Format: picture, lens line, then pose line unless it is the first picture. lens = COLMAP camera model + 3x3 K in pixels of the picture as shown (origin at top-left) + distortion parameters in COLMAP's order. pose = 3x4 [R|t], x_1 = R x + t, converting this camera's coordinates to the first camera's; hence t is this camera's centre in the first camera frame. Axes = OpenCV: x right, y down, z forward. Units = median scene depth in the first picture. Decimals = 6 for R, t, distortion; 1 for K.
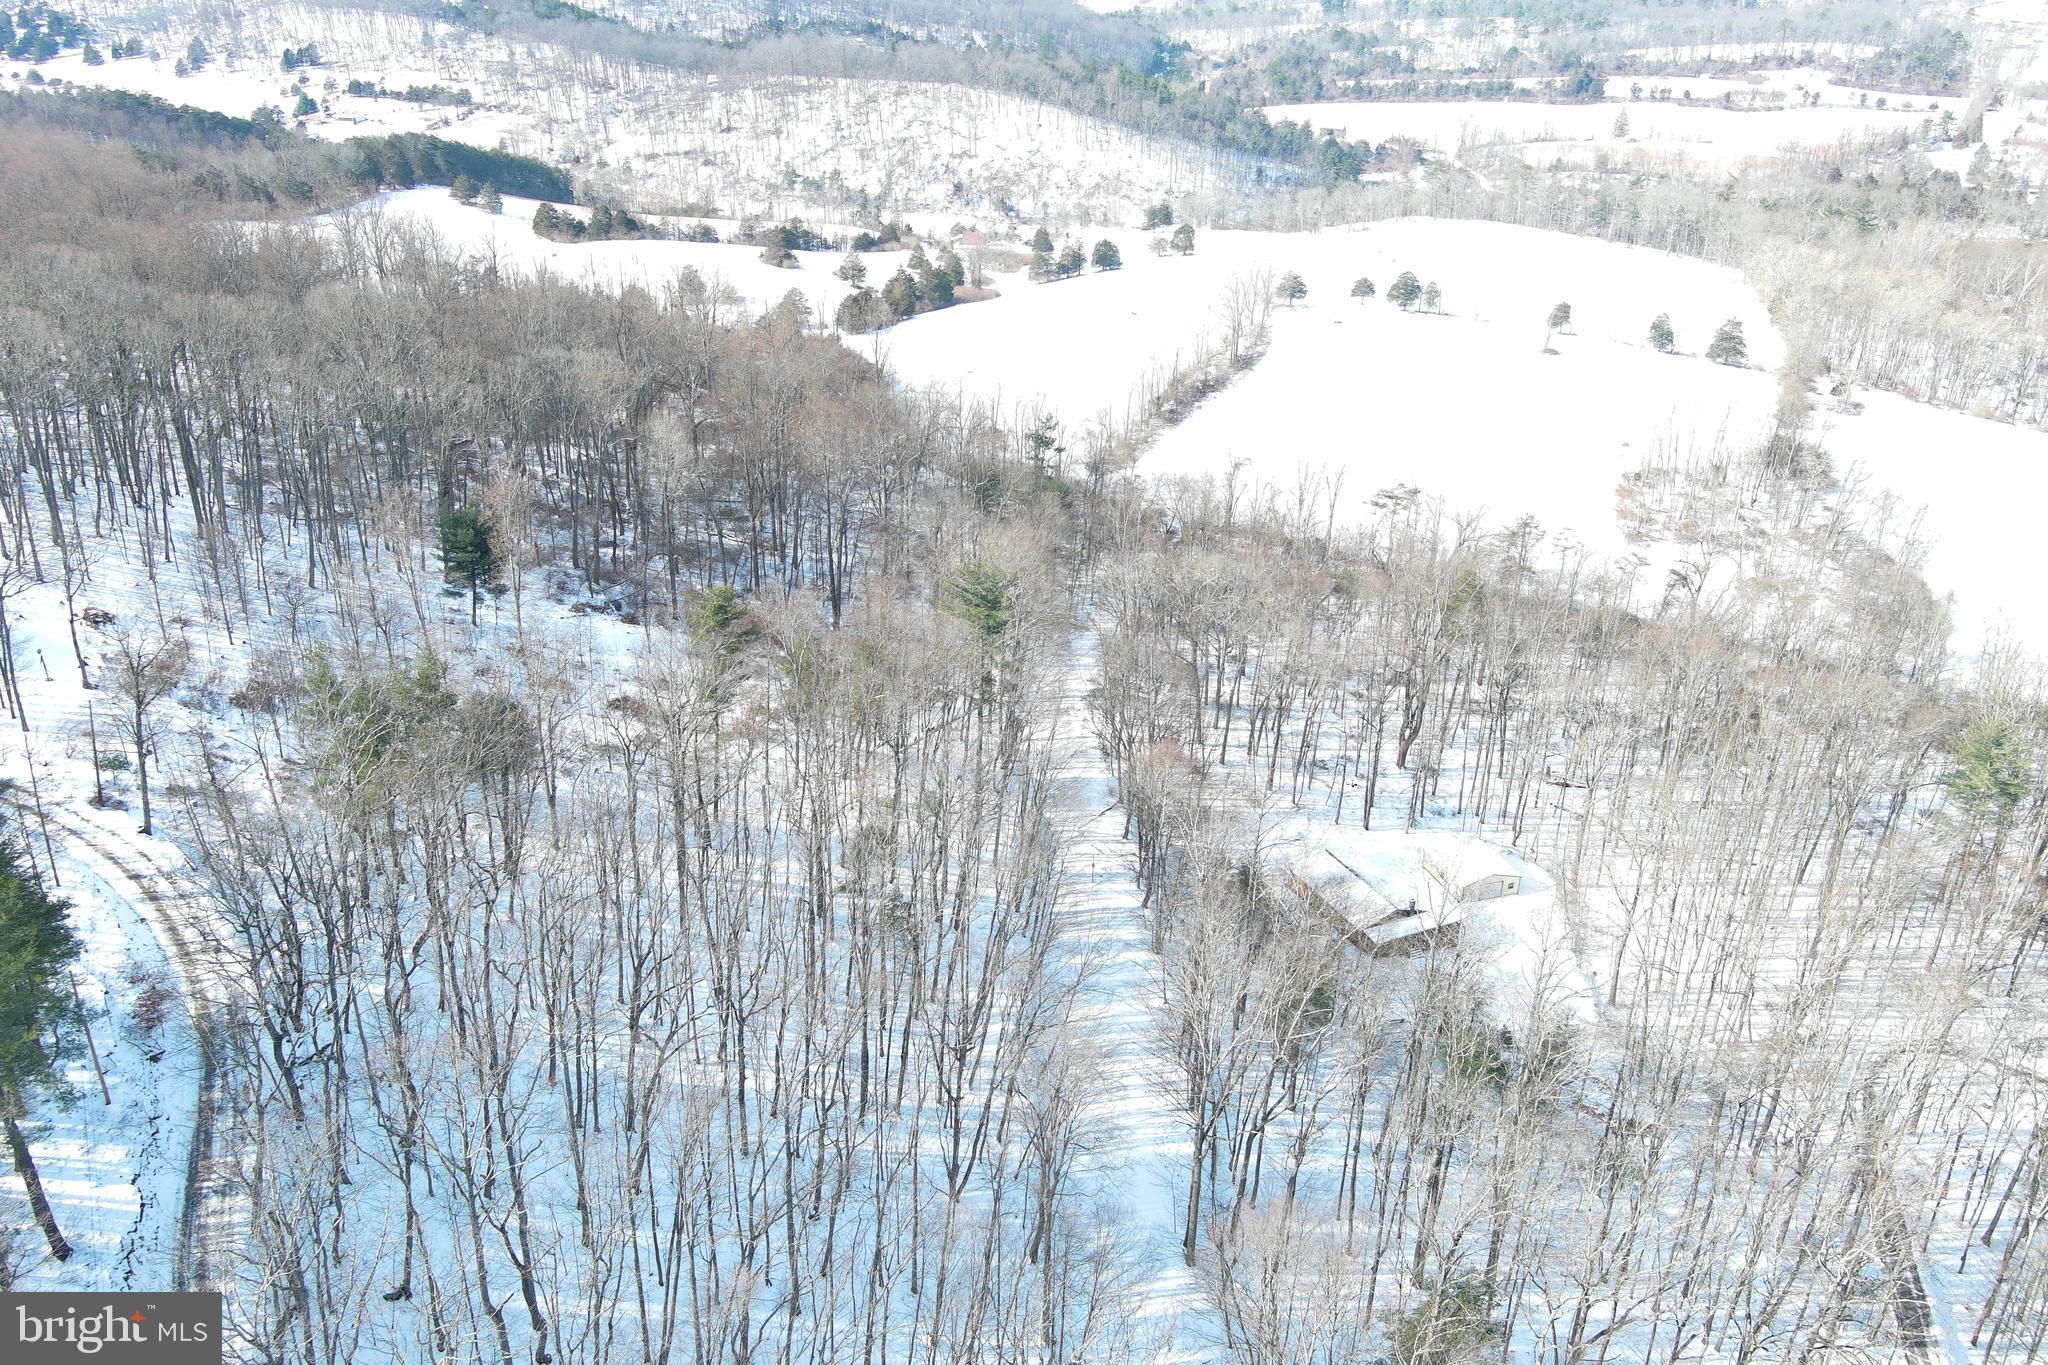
lens RADIAL K [[1595.6, 0, 1011.6], [0, 1595.6, 674.1], [0, 0, 1]] dist [0.003942, -0.006601]
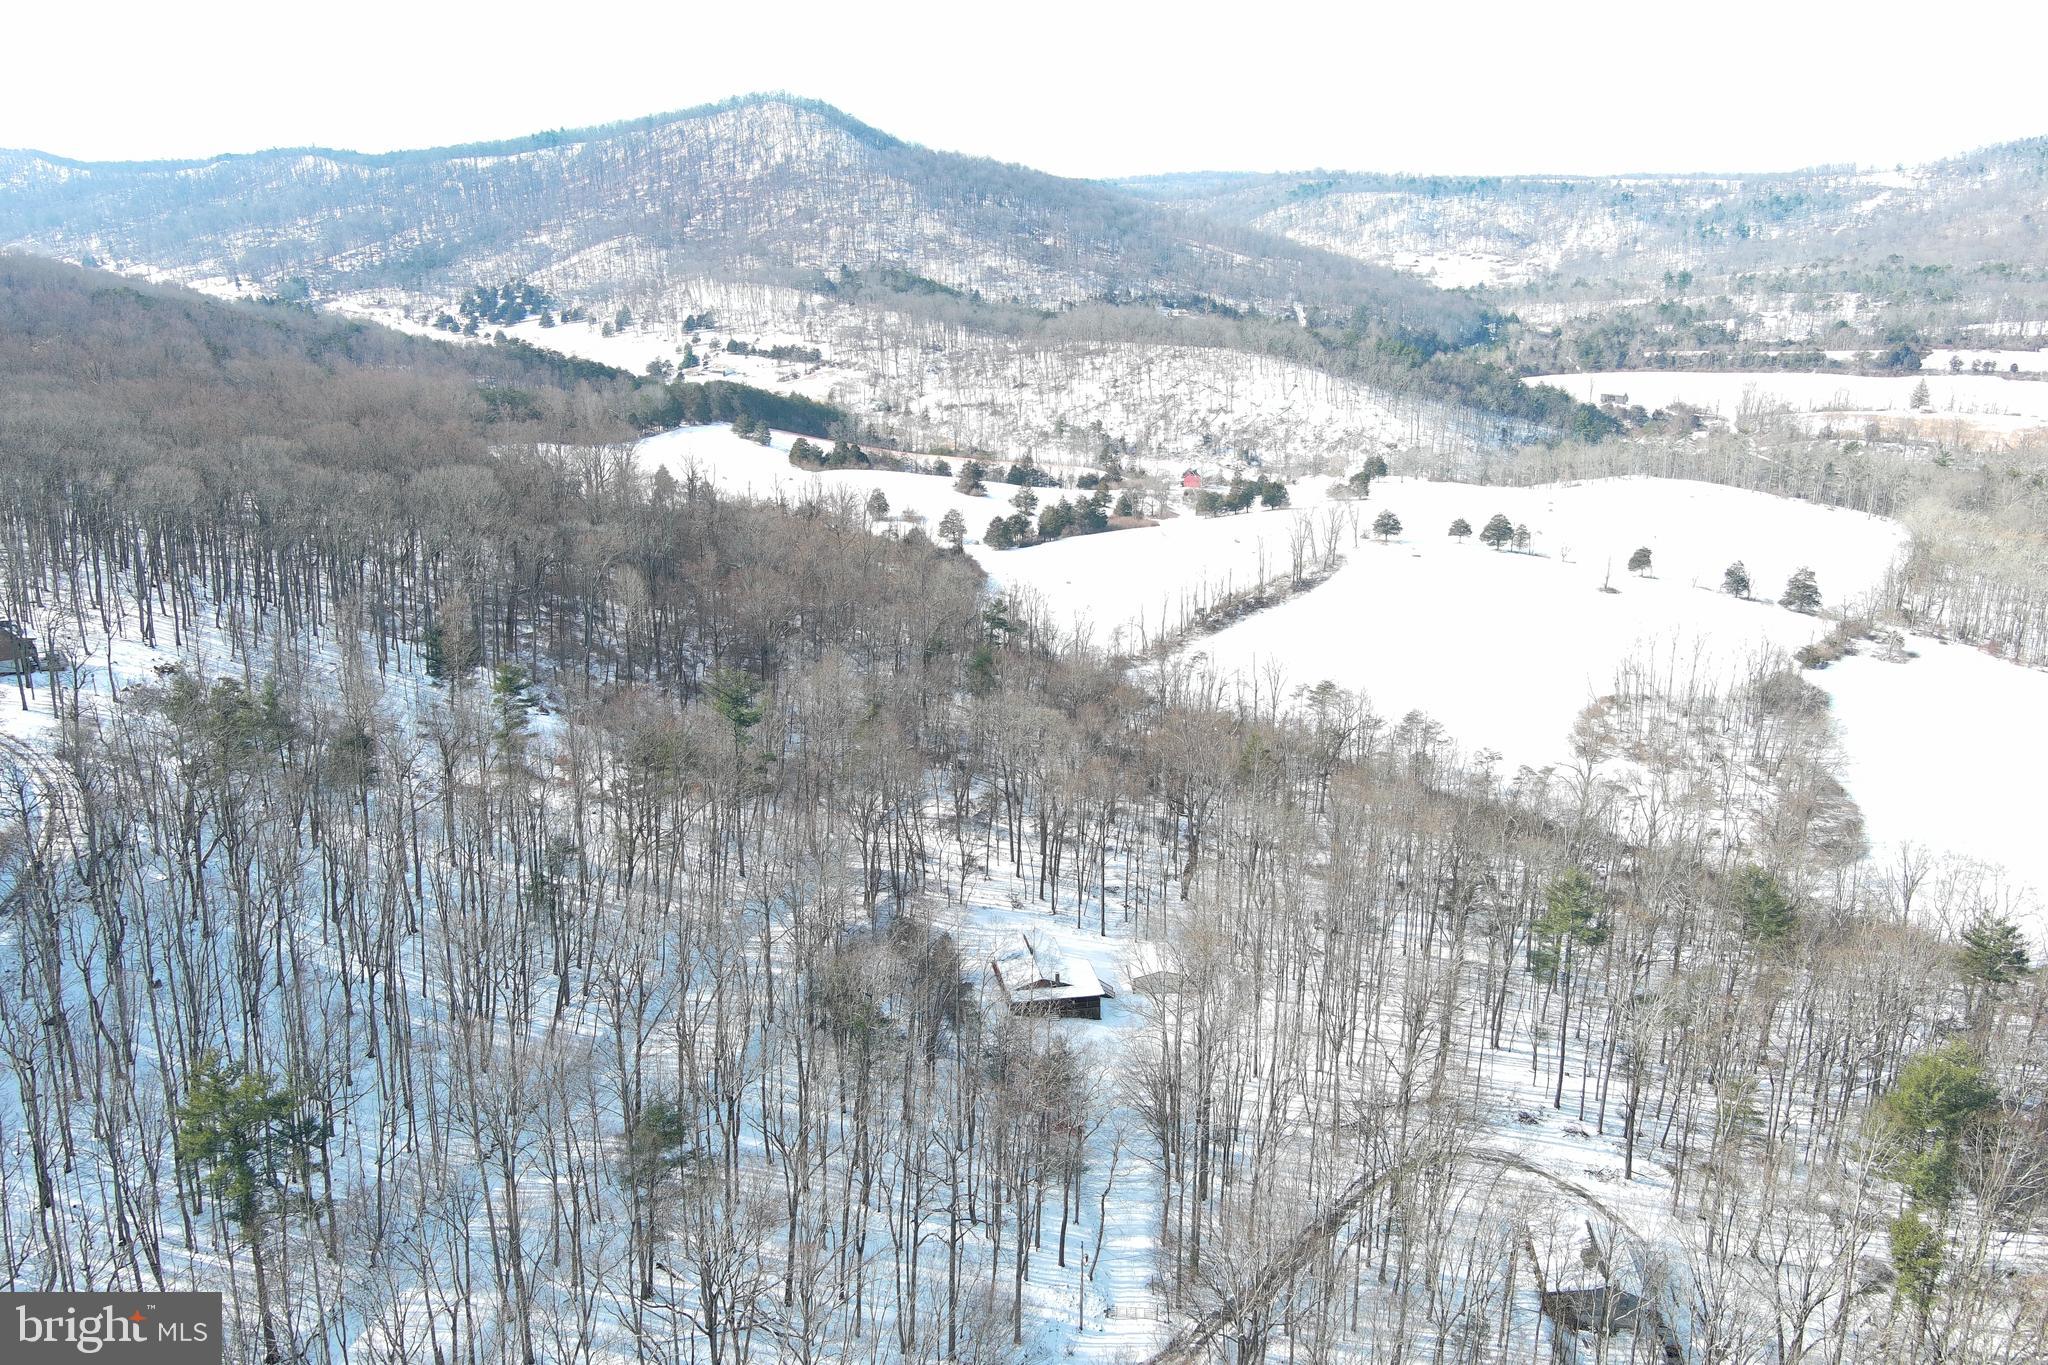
lens RADIAL K [[1595.6, 0, 1017.6], [0, 1595.6, 689.8], [0, 0, 1]] dist [0.003942, -0.006601]
pose [[0.966268, 0.063591, -0.249563, 0.175469], [-0.099492, 0.985977, -0.133982, 0.032526], [0.237544, 0.154292, 0.959045, -0.069680]]
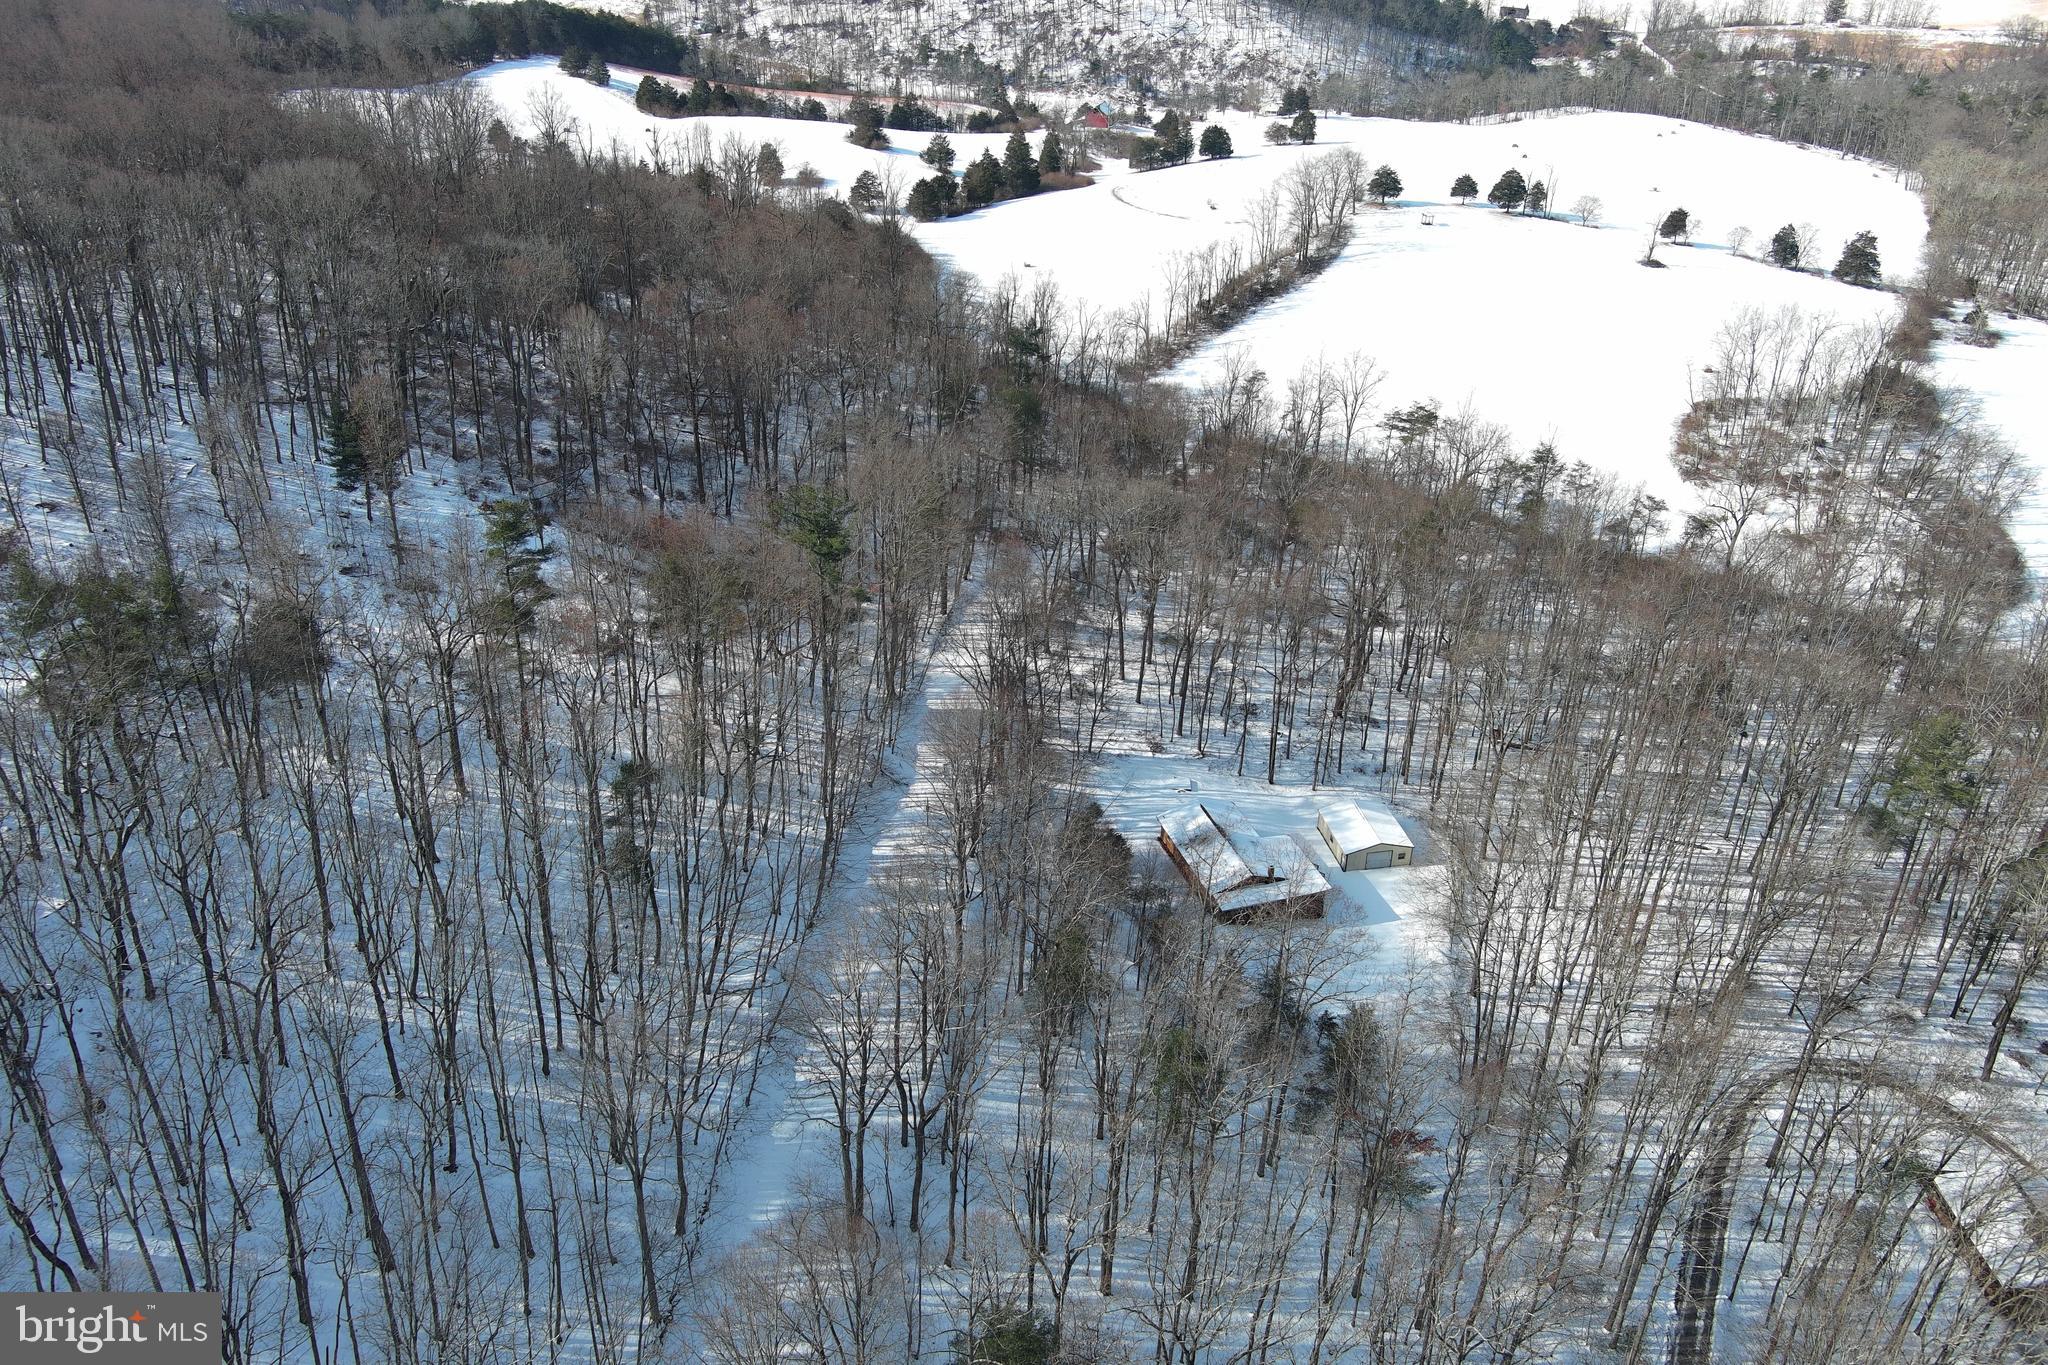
lens RADIAL K [[1595.6, 0, 1016.6], [0, 1595.6, 673.4], [0, 0, 1]] dist [0.003942, -0.006601]
pose [[0.991995, 0.060792, -0.110684, 0.068432], [-0.052777, 0.995864, 0.073961, -0.011381], [0.114722, -0.067527, 0.991100, 0.020593]]
